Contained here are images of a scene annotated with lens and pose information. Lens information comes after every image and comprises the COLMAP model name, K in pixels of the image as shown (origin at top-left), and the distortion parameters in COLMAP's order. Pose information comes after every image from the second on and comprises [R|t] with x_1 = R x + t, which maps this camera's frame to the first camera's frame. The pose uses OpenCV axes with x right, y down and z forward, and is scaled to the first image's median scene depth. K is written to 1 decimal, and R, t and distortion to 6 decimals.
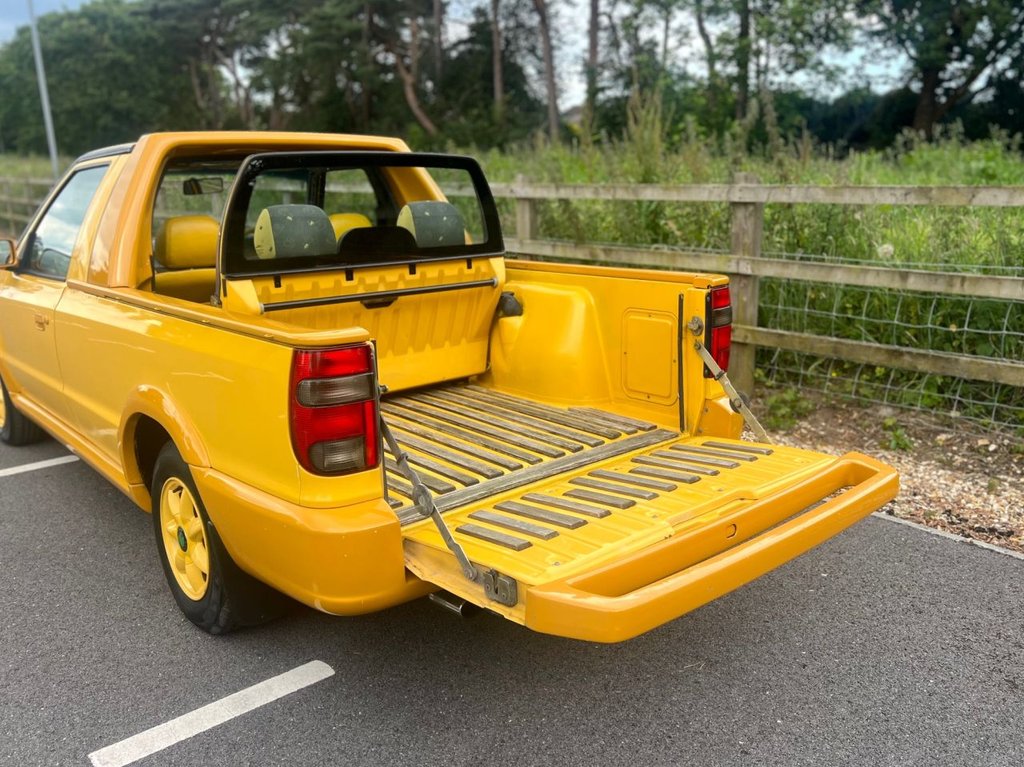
lens RADIAL K [[844.6, 0, 512.4], [0, 844.6, 398.7], [0, 0, 1]] dist [0.081072, -0.102132]
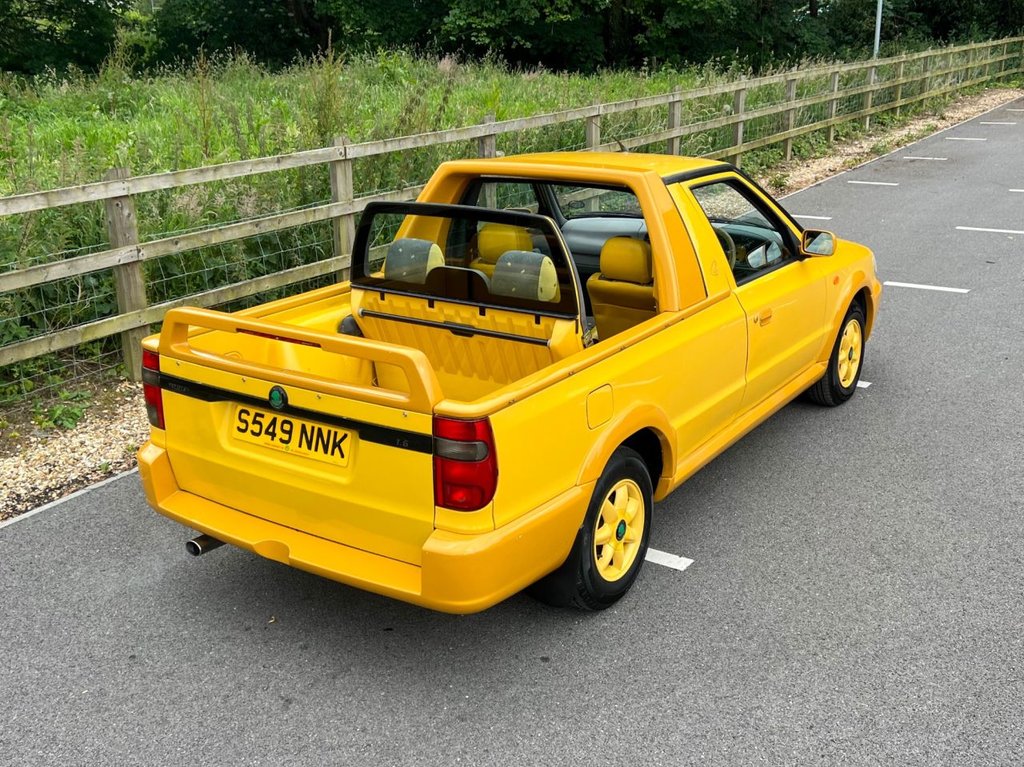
lens RADIAL K [[1081.5, 0, 500.2], [0, 1081.5, 378.8], [0, 0, 1]] dist [0.085140, -0.145556]
pose [[0.230793, 0.307980, -0.922975, 0.966514], [-0.213741, 0.941461, 0.260702, -0.354556], [0.949236, 0.137110, 0.283110, 0.522122]]
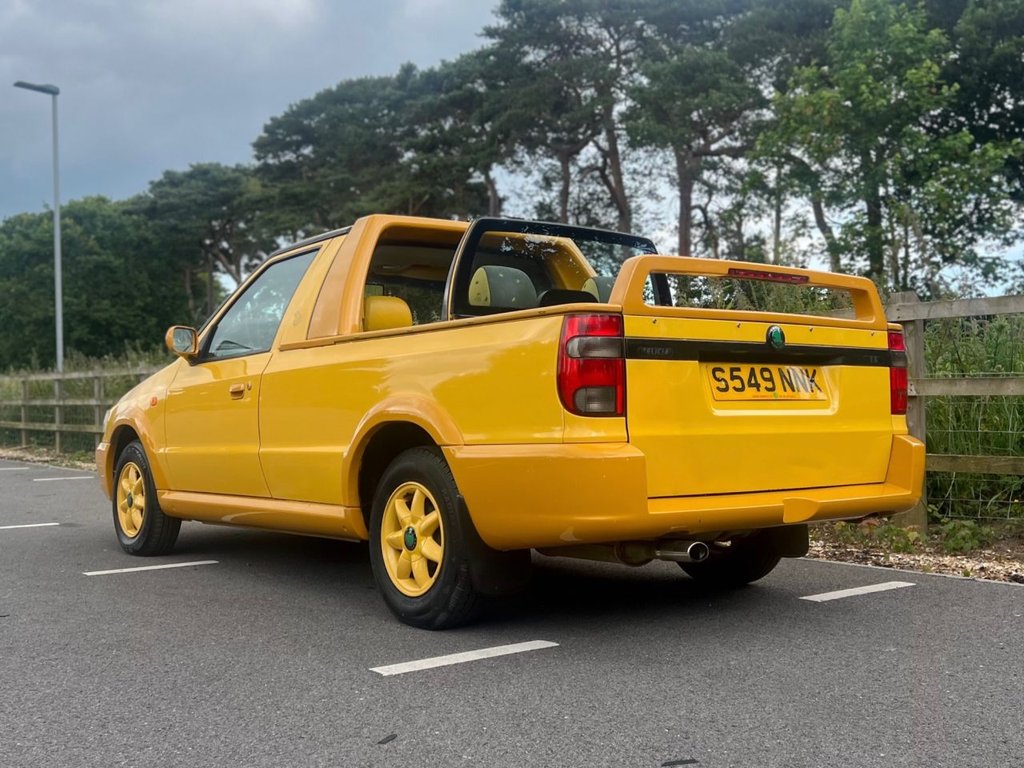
lens RADIAL K [[1149.2, 0, 516.3], [0, 1149.2, 385.3], [0, 0, 1]] dist [0.106863, -0.195840]
pose [[0.998703, 0.004264, -0.050740, -0.119326], [-0.018008, 0.961660, -0.273652, 0.258409], [0.047628, 0.274211, 0.960489, -0.323048]]
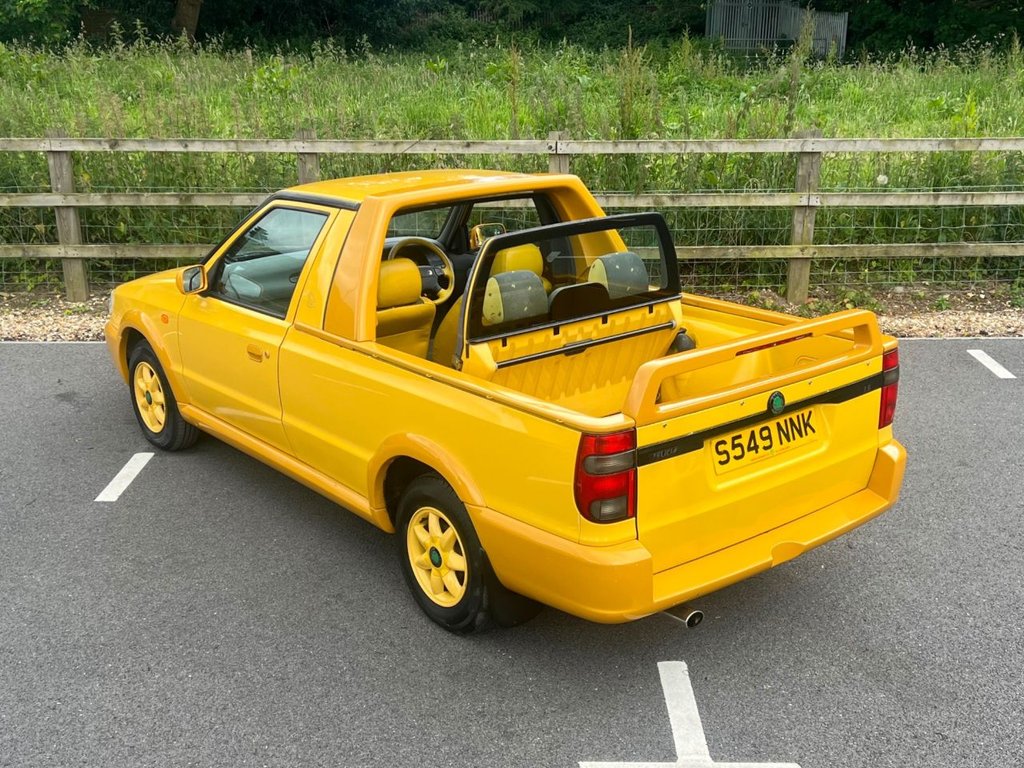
lens RADIAL K [[1194.9, 0, 512.0], [0, 1194.9, 384.0], [0, 0, 1]] dist [0.111031, -0.246007]
pose [[0.999365, 0.015370, -0.032131, -0.153529], [-0.013867, 0.998823, 0.046473, -0.113260], [0.032808, -0.045998, 0.998403, -0.474028]]
